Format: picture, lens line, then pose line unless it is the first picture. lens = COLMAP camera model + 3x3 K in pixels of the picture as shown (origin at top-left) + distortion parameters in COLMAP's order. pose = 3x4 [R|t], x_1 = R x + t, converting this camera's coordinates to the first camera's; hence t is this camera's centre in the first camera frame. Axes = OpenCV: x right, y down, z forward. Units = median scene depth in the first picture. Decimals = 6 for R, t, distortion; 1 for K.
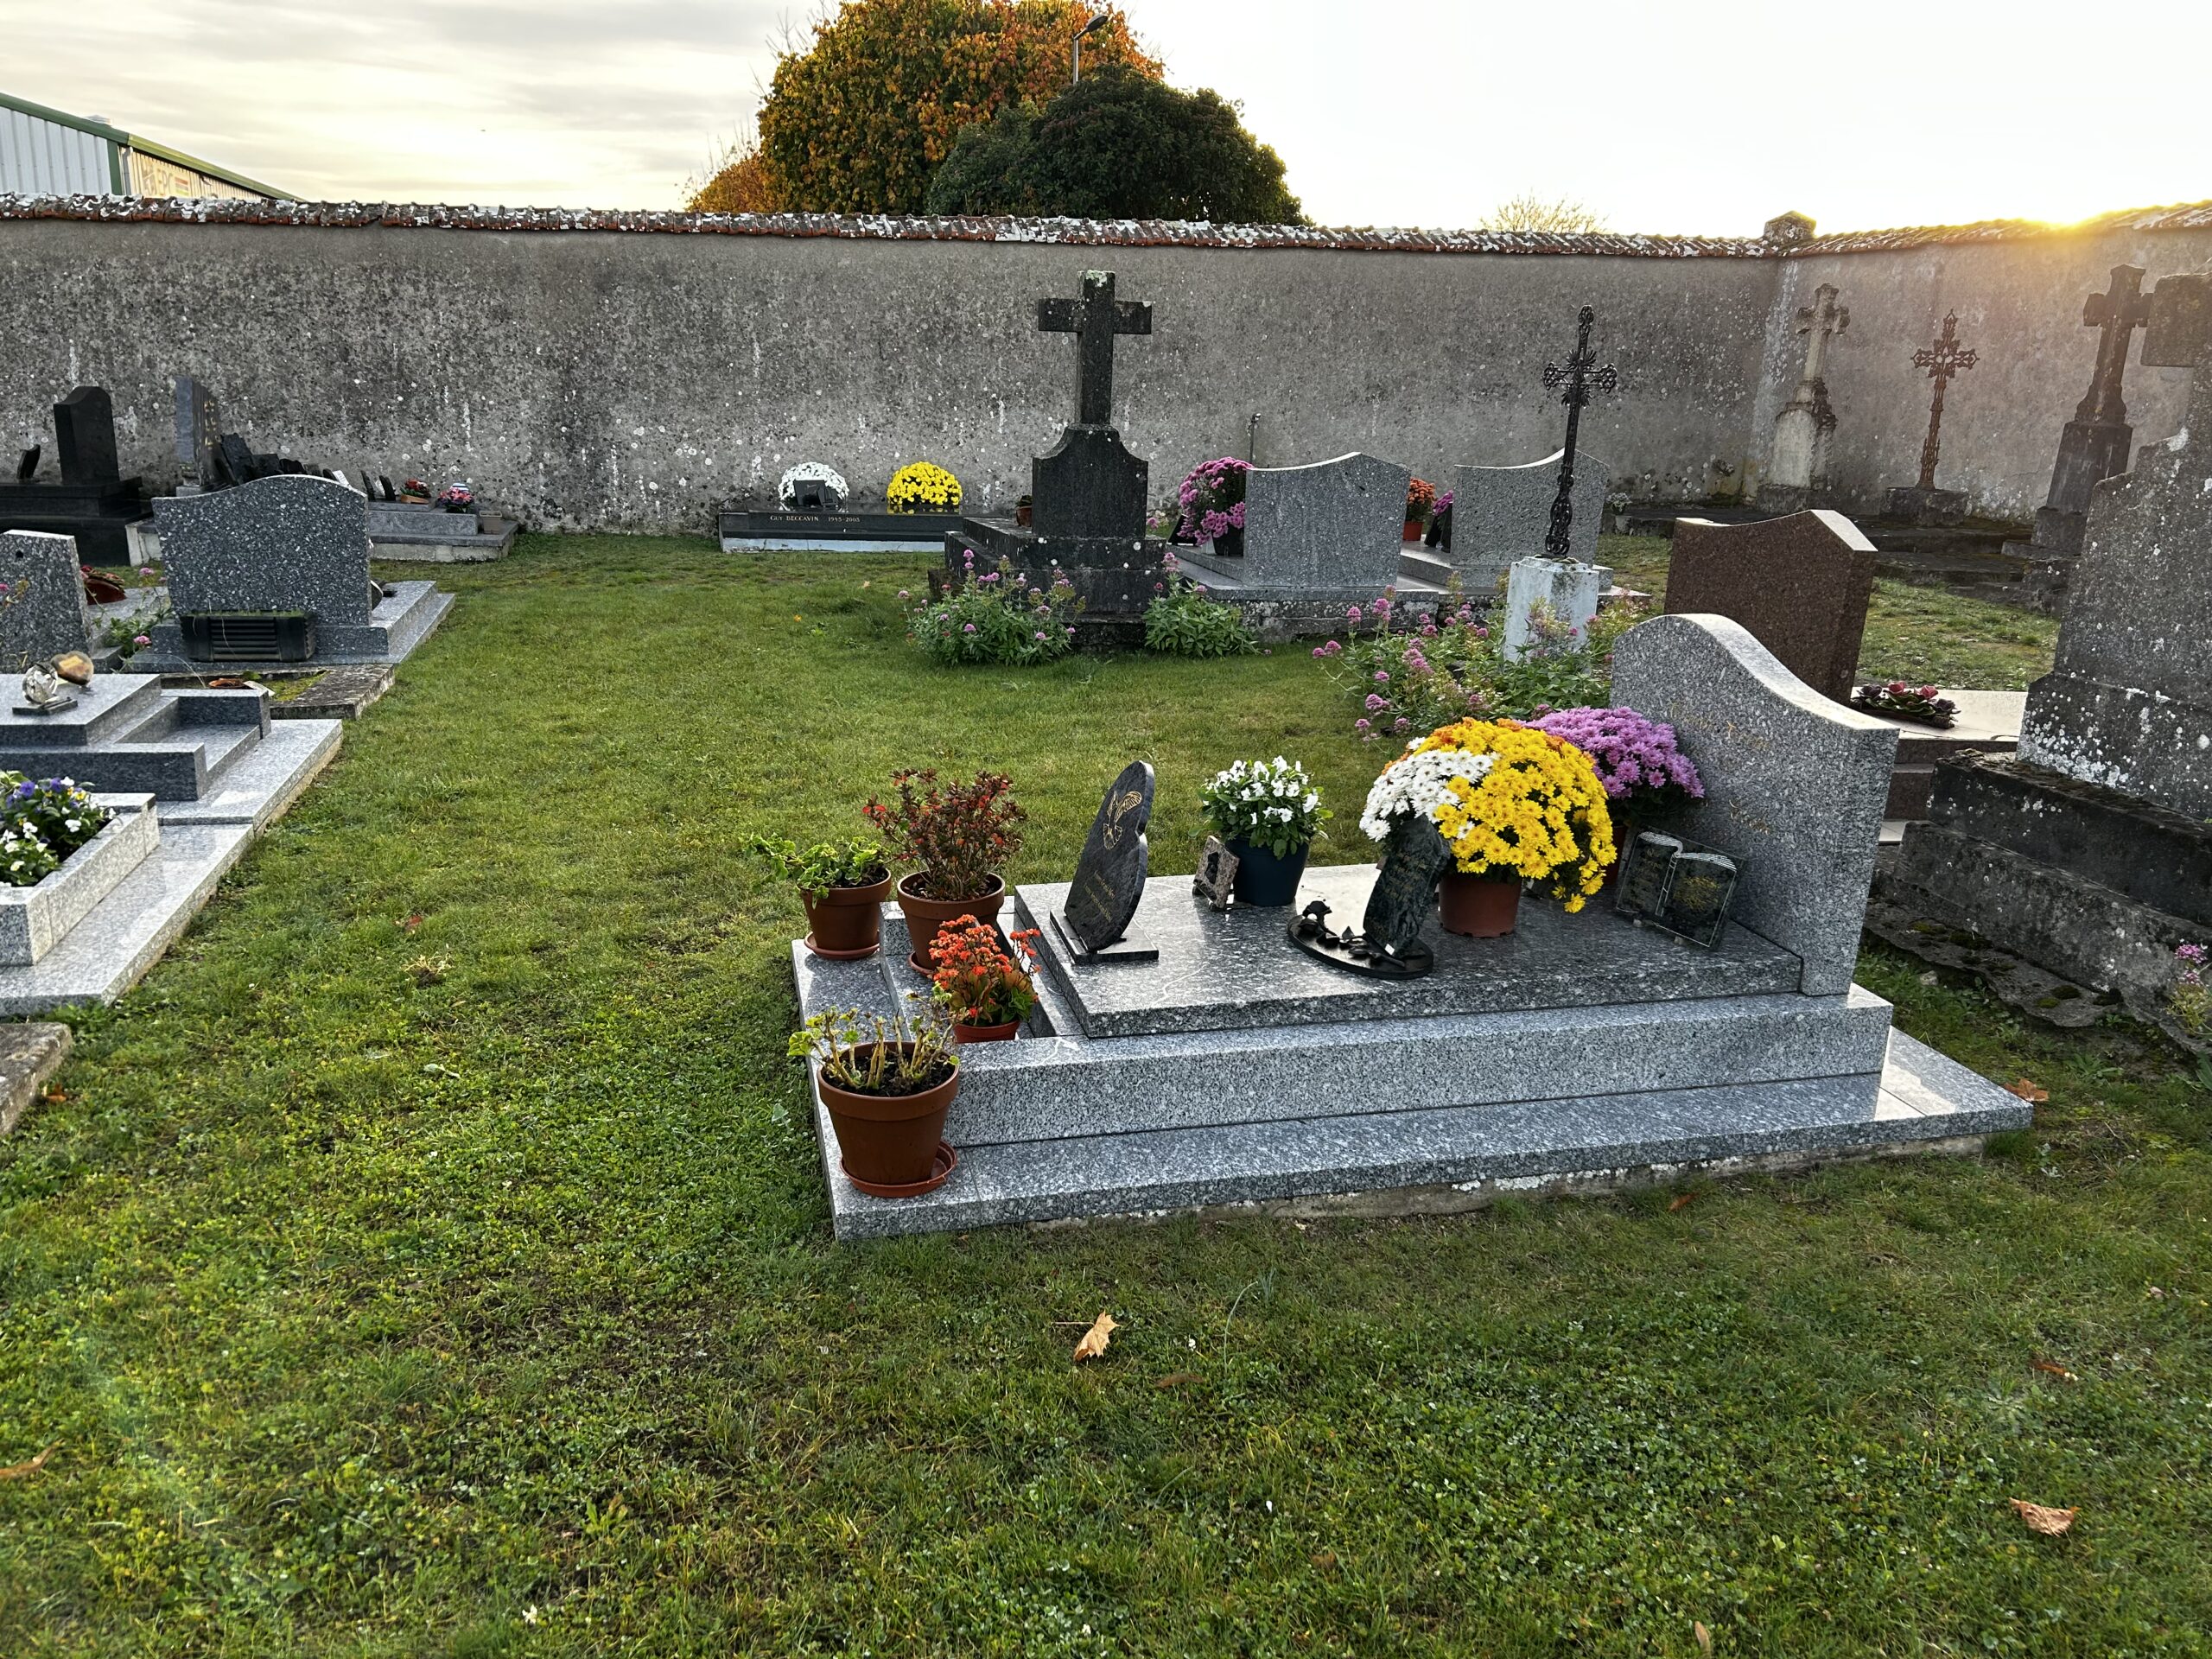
lens RADIAL K [[1670.9, 0, 1104.8], [0, 1670.9, 825.4], [0, 0, 1]] dist [0.036504, -0.016383]
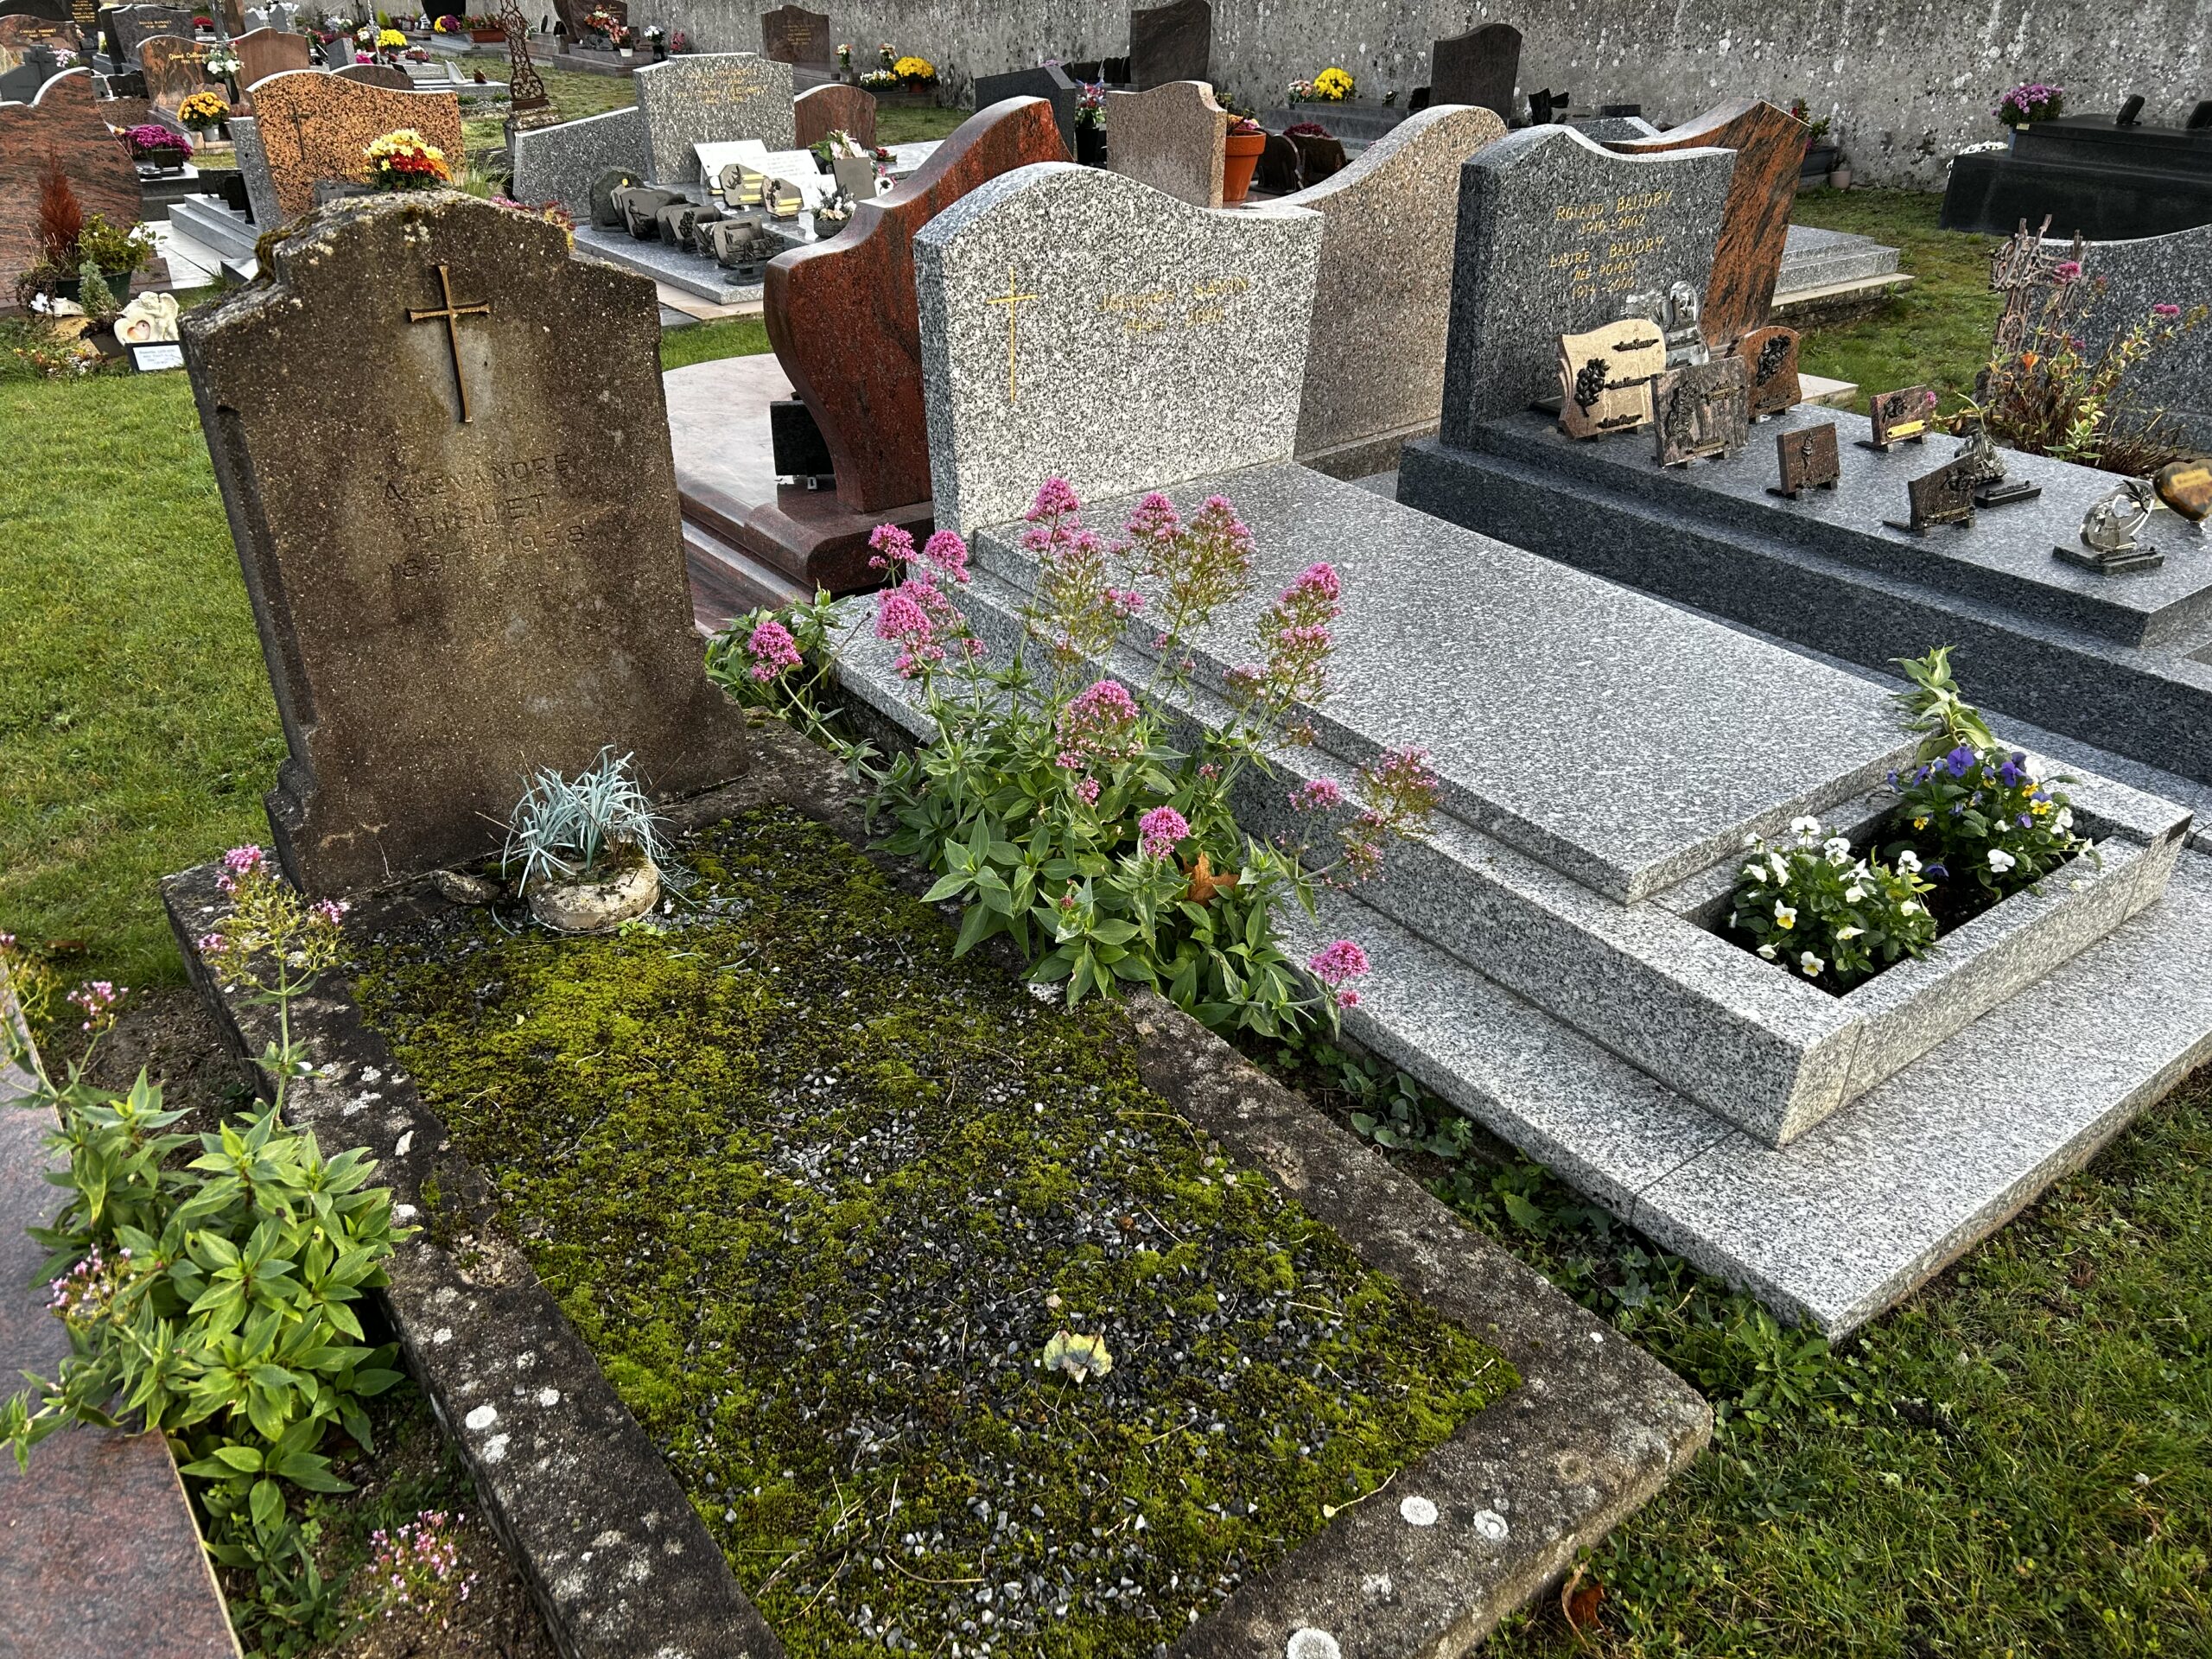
lens RADIAL K [[1670.9, 0, 1109.4], [0, 1670.9, 829.4], [0, 0, 1]] dist [0.036504, -0.016383]
pose [[0.408846, 0.421504, -0.809432, -0.308167], [-0.254698, 0.904407, 0.342313, -0.114884], [0.876341, 0.066207, 0.477119, 0.513763]]
